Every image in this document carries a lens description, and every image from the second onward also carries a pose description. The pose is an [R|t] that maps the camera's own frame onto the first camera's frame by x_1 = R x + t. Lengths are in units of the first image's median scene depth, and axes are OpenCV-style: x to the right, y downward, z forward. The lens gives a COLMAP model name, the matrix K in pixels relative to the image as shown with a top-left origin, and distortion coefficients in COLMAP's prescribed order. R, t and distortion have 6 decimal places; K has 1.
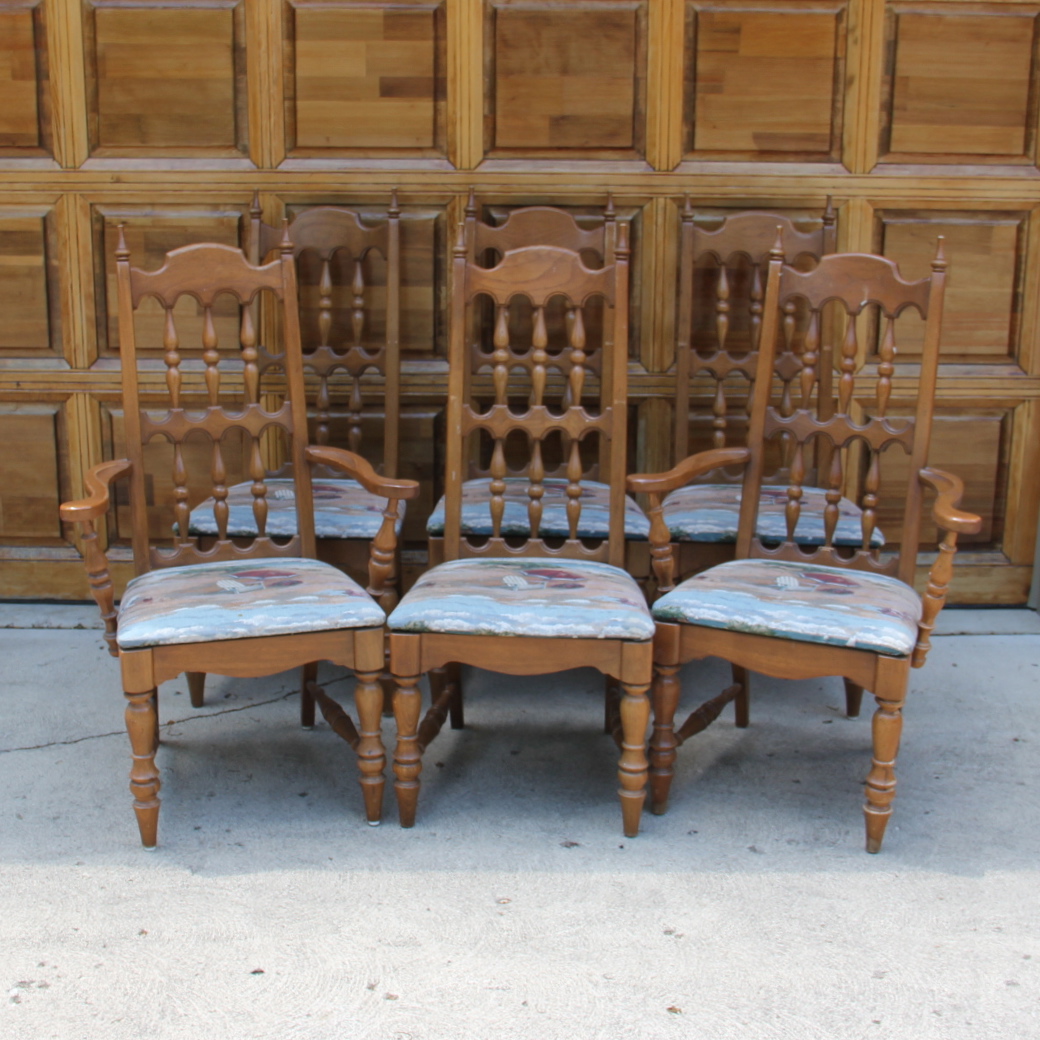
lens RADIAL K [[1740.9, 0, 513.9], [0, 1740.9, 523.5], [0, 0, 1]] dist [-0.120190, 0.000000]
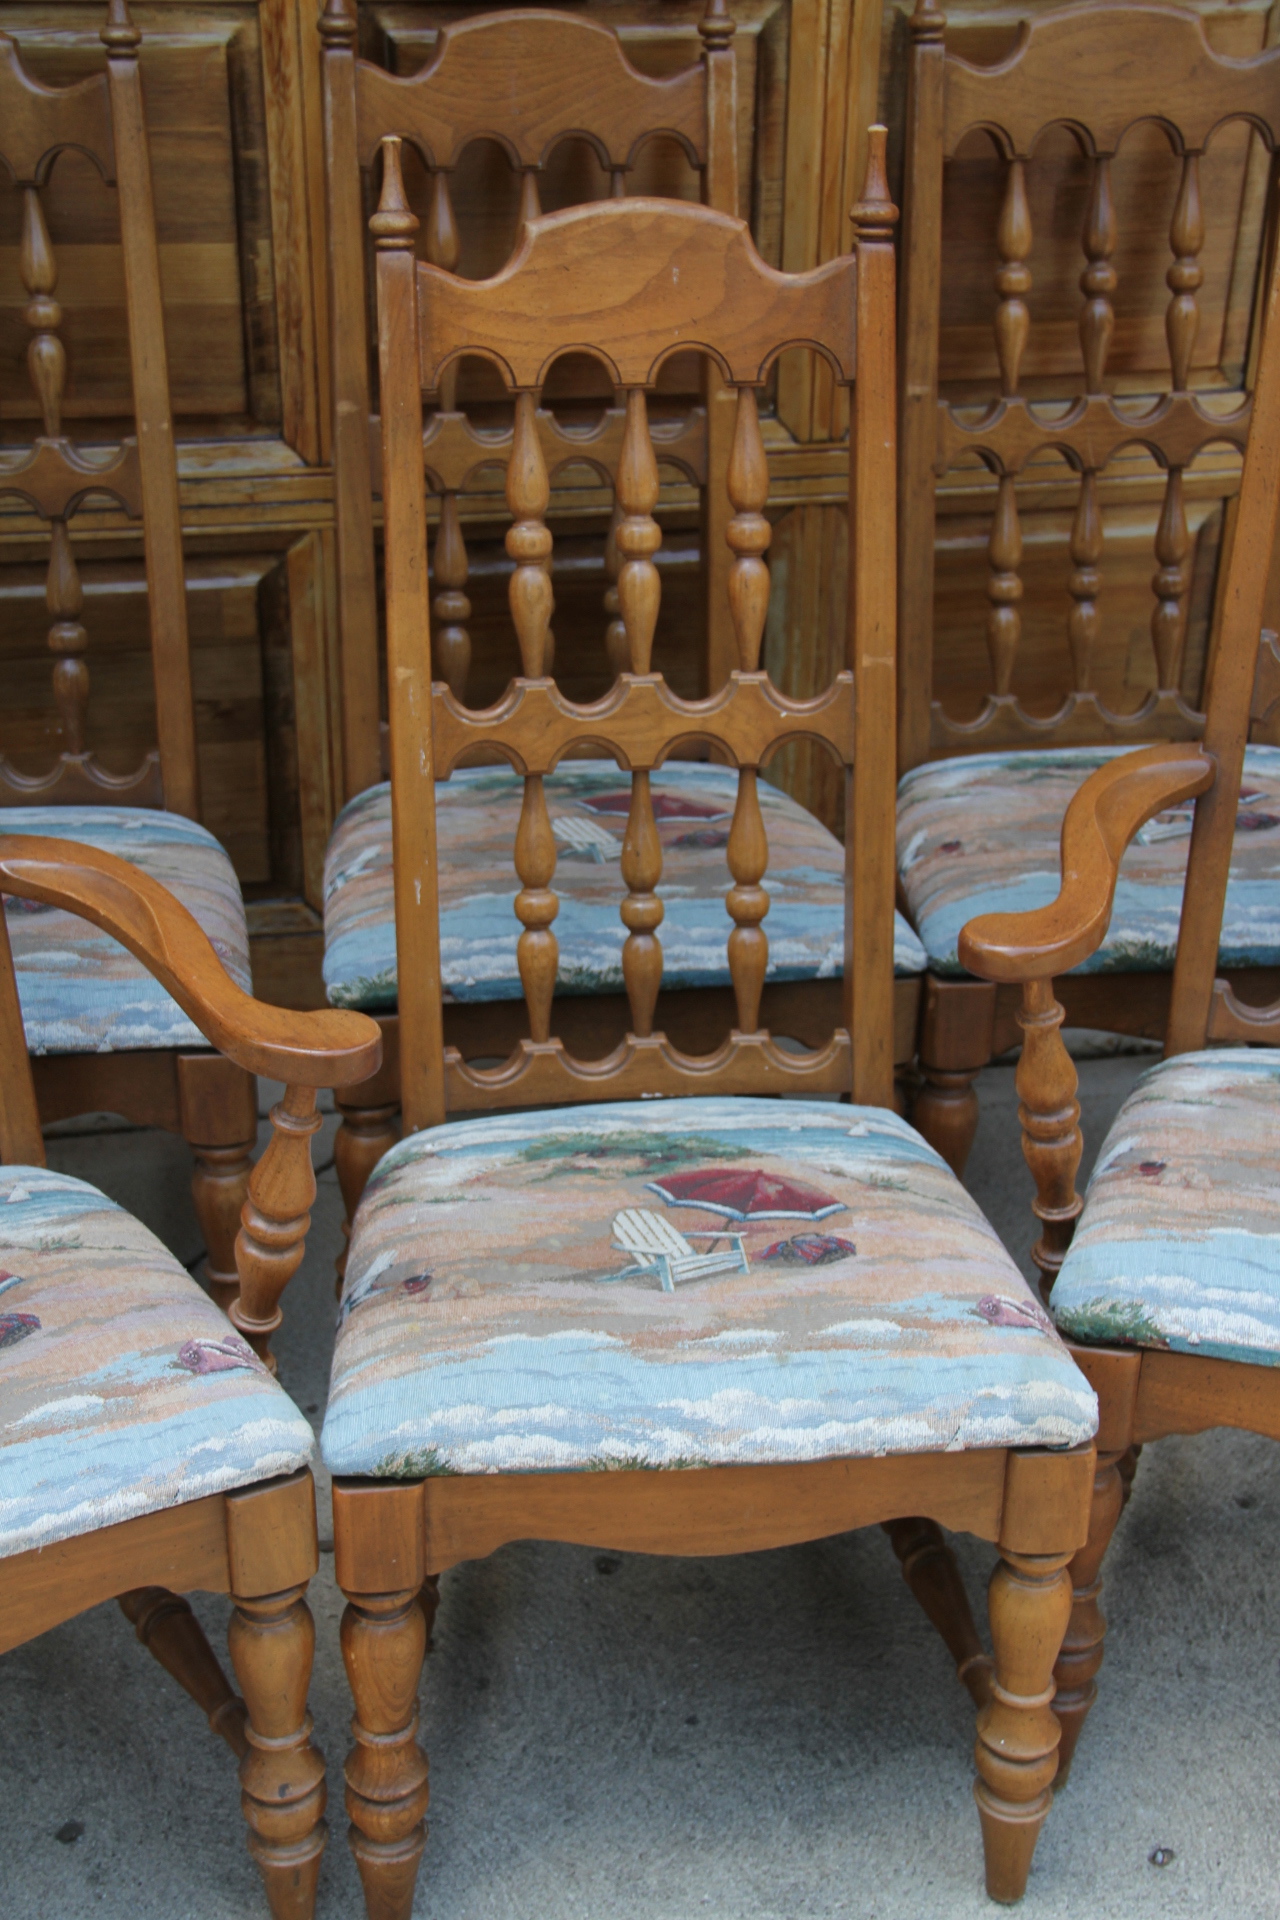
lens RADIAL K [[2799.2, 0, 627.7], [0, 2799.2, 1001.5], [0, 0, 1]] dist [0.140707, 0.000000]
pose [[0.985543, -0.080620, 0.149017, -0.082881], [0.044875, 0.972332, 0.229254, -0.140381], [-0.163376, -0.219252, 0.961892, 0.457638]]
